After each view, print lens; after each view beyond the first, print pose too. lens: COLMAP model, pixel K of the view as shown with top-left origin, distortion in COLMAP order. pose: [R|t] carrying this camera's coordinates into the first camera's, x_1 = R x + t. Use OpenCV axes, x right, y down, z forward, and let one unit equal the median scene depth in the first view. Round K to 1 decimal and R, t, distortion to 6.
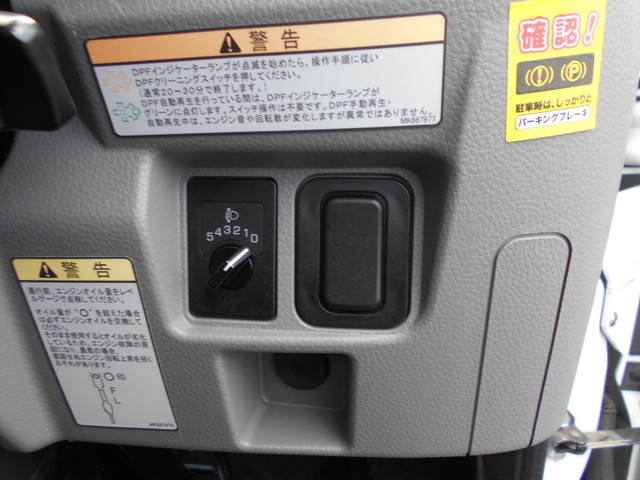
lens RADIAL K [[486.4, 0, 314.0], [0, 486.4, 238.9], [0, 0, 1]] dist [-0.012187, -0.000504]
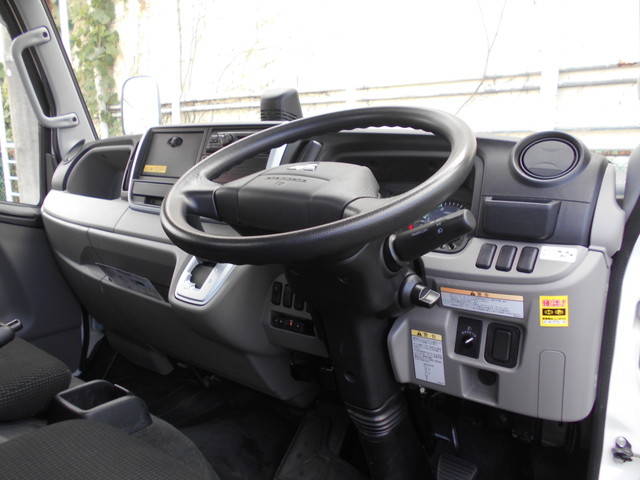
lens RADIAL K [[486.4, 0, 313.3], [0, 486.4, 245.6], [0, 0, 1]] dist [-0.012187, -0.000504]
pose [[0.860674, 0.105180, -0.498174, 0.603349], [-0.146326, 0.988251, -0.044152, -0.345129], [0.487677, 0.110897, 0.865952, -2.949066]]
